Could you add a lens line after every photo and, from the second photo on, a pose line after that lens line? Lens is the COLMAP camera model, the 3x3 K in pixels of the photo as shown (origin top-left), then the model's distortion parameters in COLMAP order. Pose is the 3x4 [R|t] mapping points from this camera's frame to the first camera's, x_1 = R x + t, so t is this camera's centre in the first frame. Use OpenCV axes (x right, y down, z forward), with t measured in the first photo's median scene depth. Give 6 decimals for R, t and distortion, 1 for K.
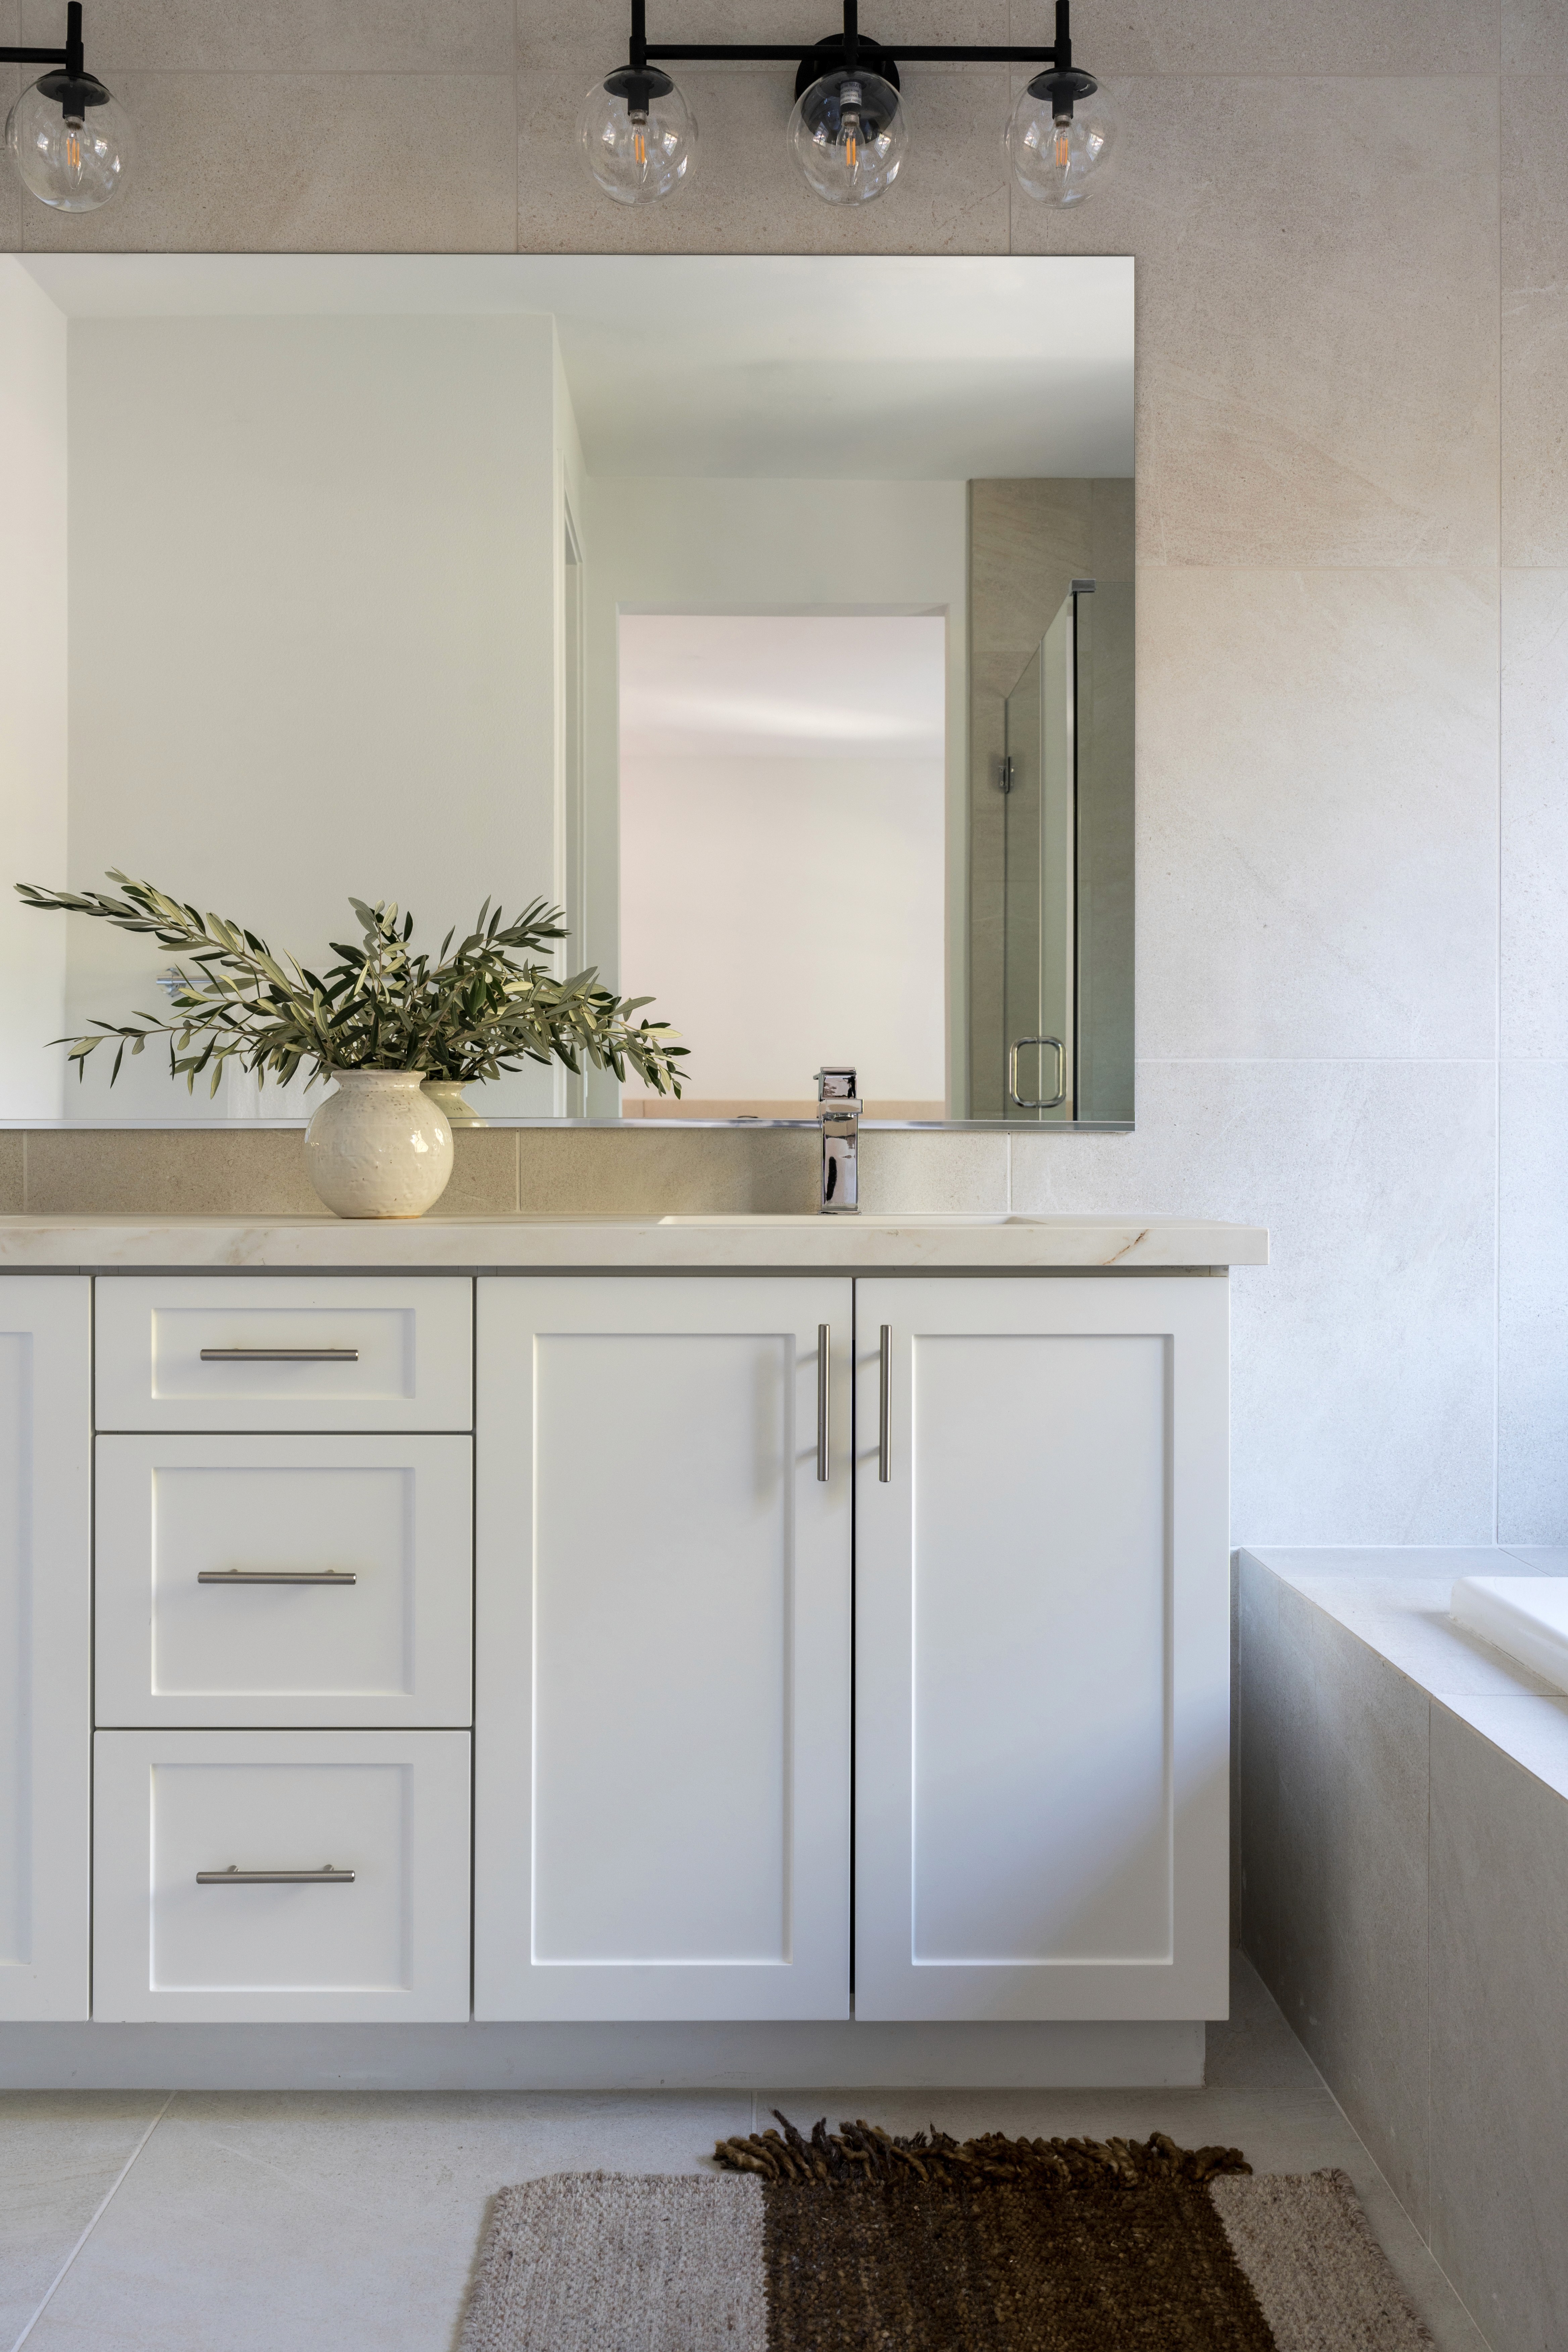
lens RADIAL K [[2415.0, 0, 784.0], [0, 2415.0, 1176.0], [0, 0, 1]] dist [0.007472, 0.004739]
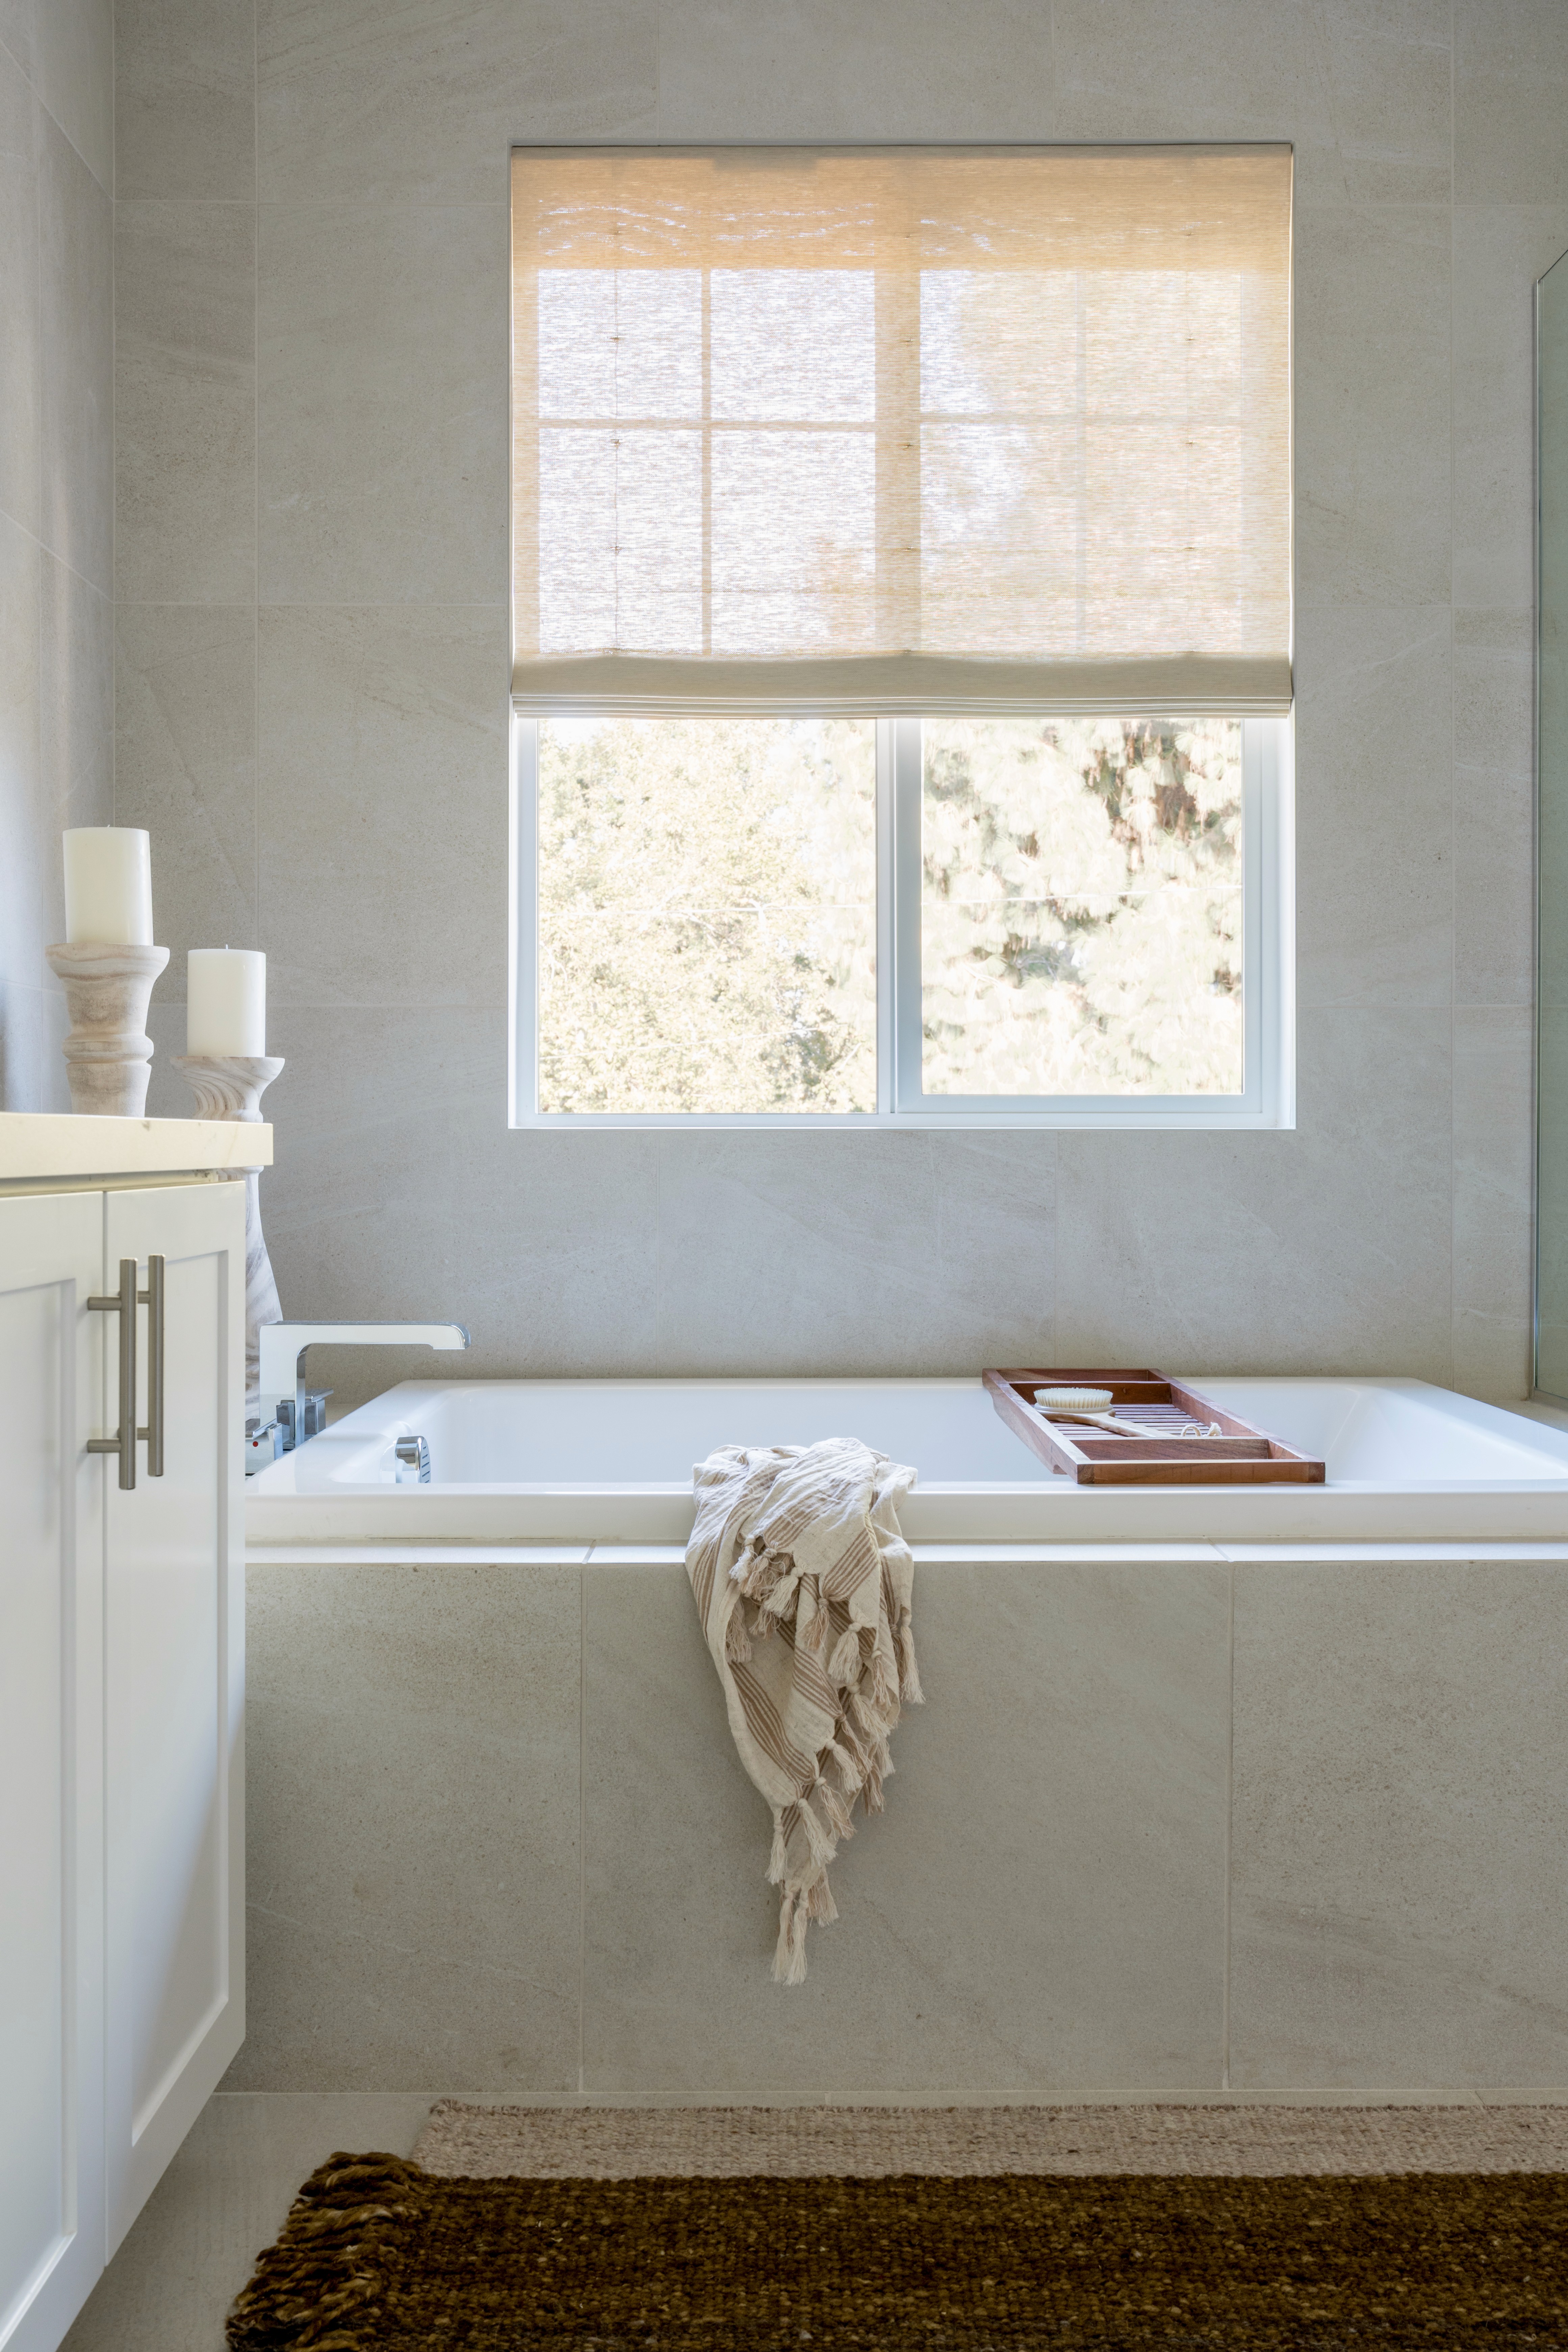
lens RADIAL K [[2052.0, 0, 784.0], [0, 2052.0, 1176.0], [0, 0, 1]] dist [0.002844, 0.001058]
pose [[0.003230, 0.002219, 0.999992, -0.474417], [0.007523, 0.999969, -0.002244, 0.036900], [-0.999966, 0.007530, 0.003213, 0.688489]]
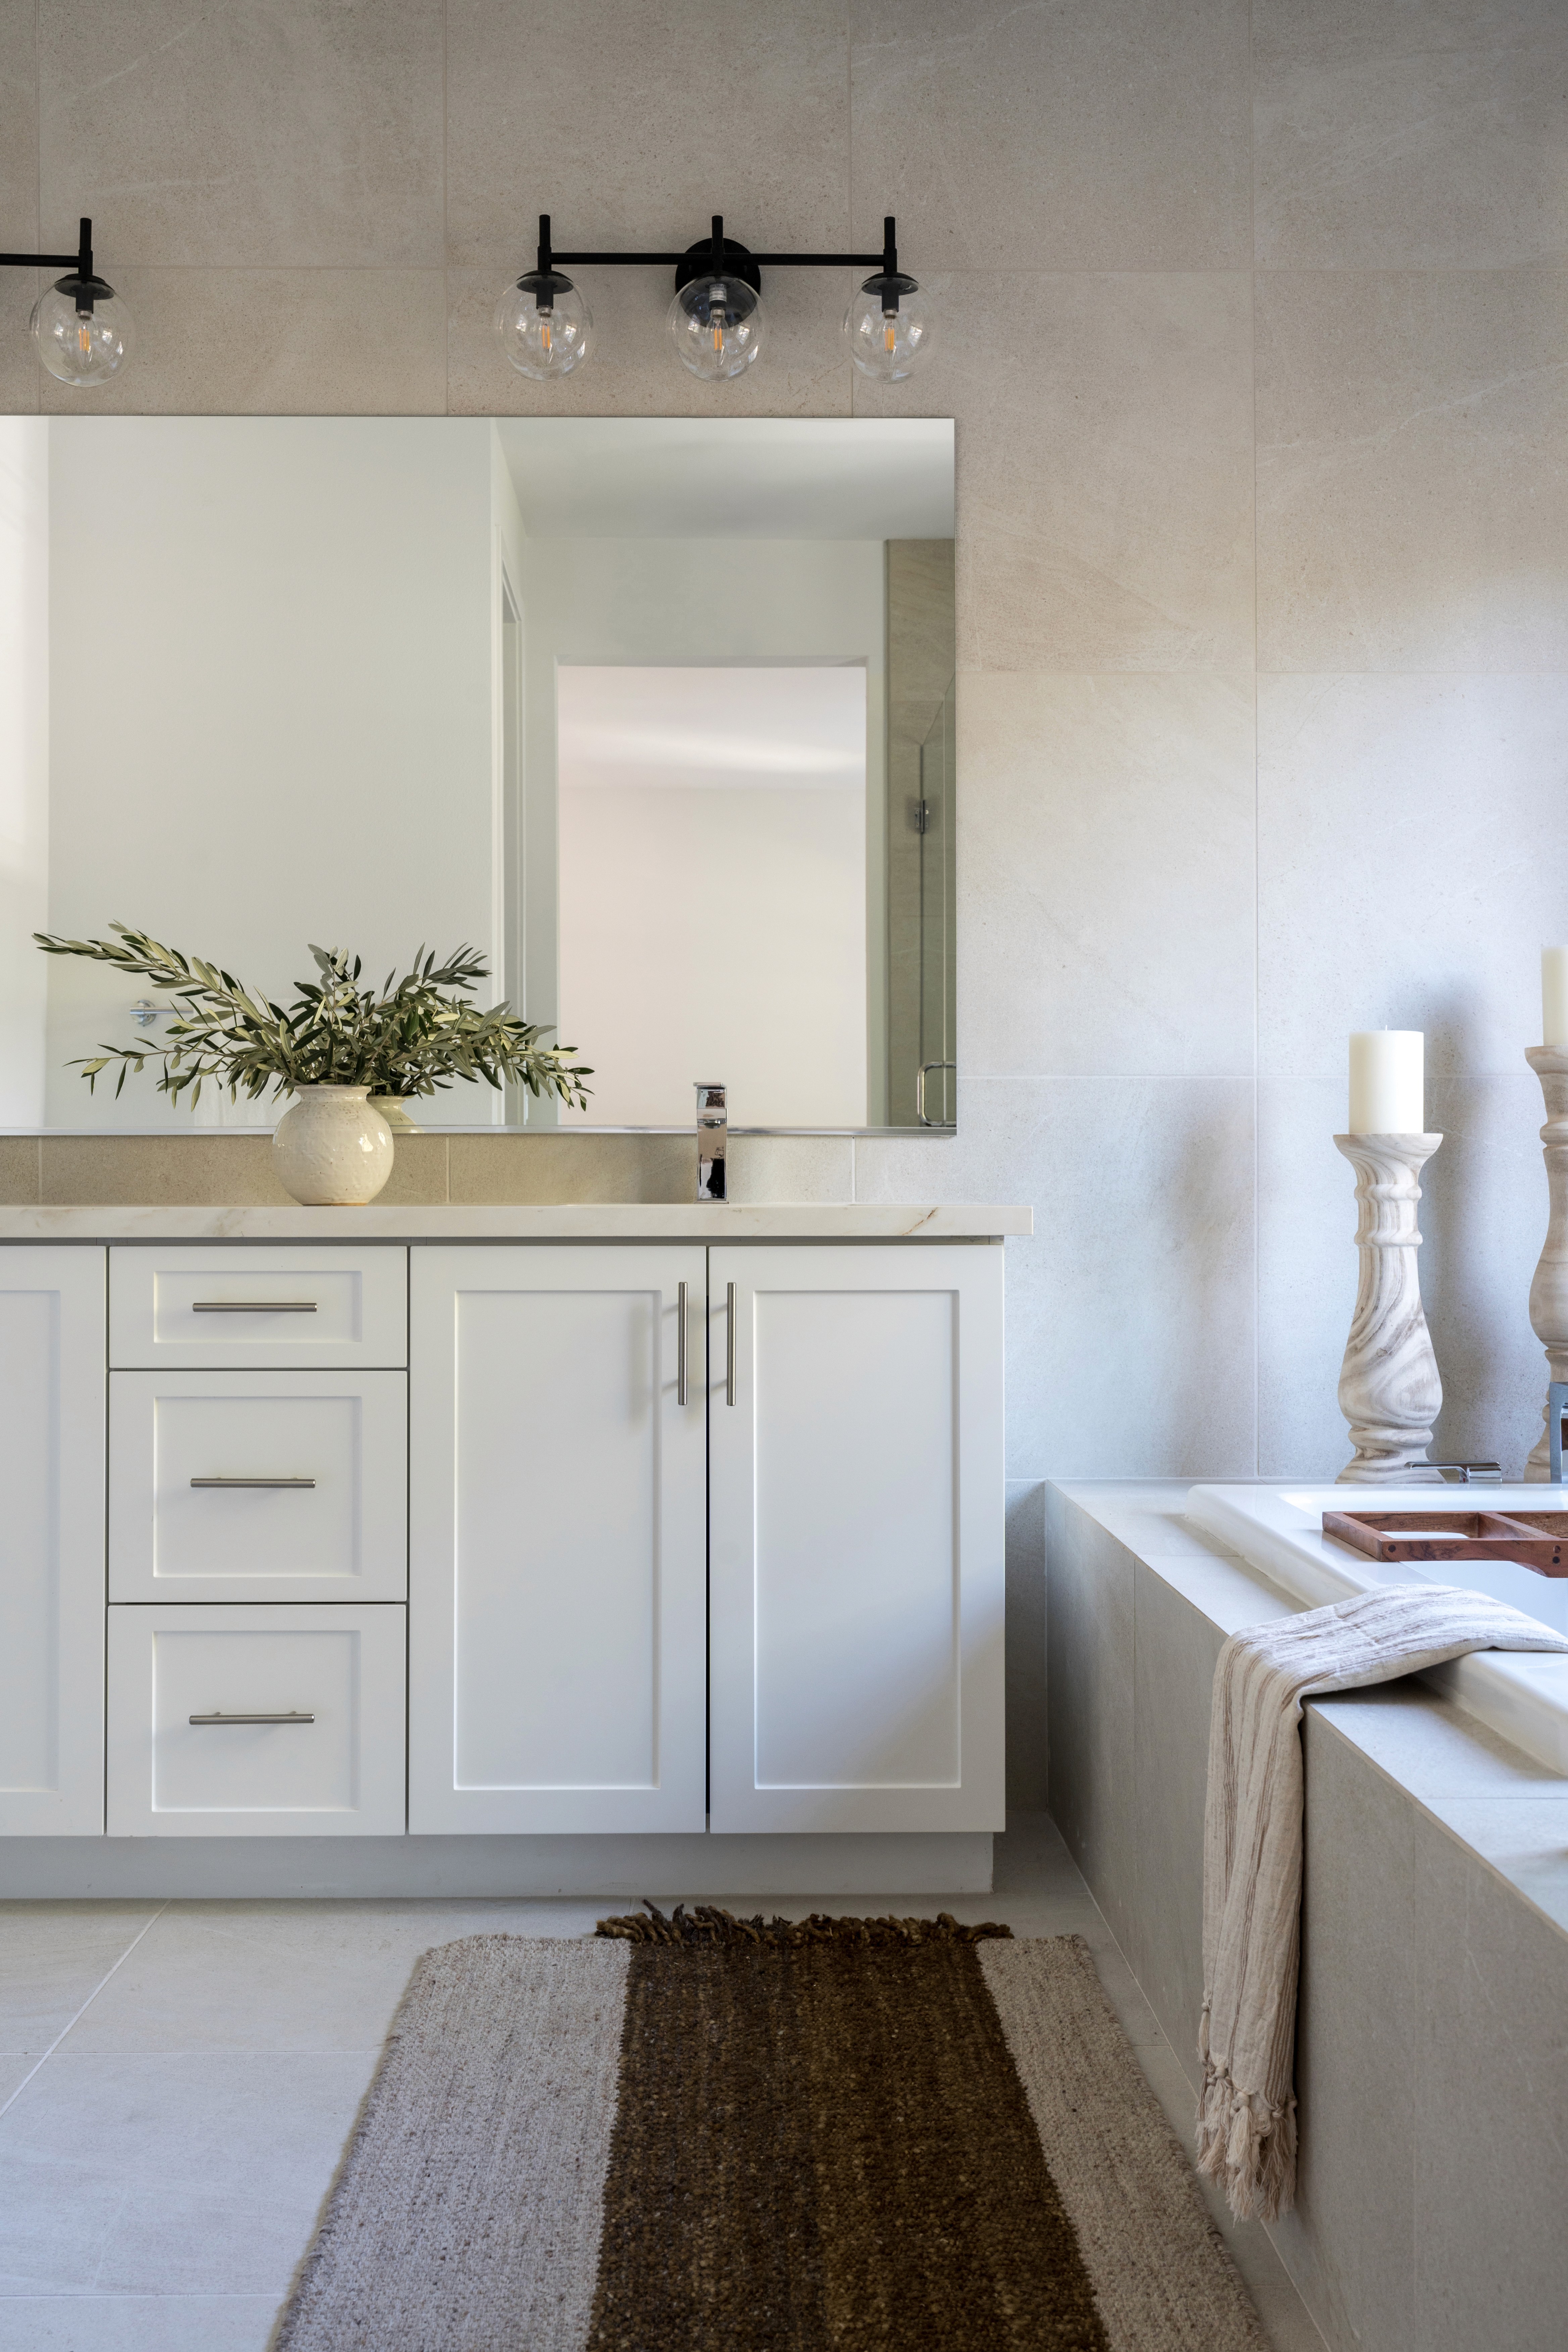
lens RADIAL K [[2554.8, 0, 784.0], [0, 2554.8, 1176.0], [0, 0, 1]] dist [0.004612, 0.019070]
pose [[0.999953, -0.001998, 0.009445, 0.048478], [0.002136, 0.999890, -0.014659, 0.021418], [-0.009414, 0.014678, 0.999848, -0.296172]]
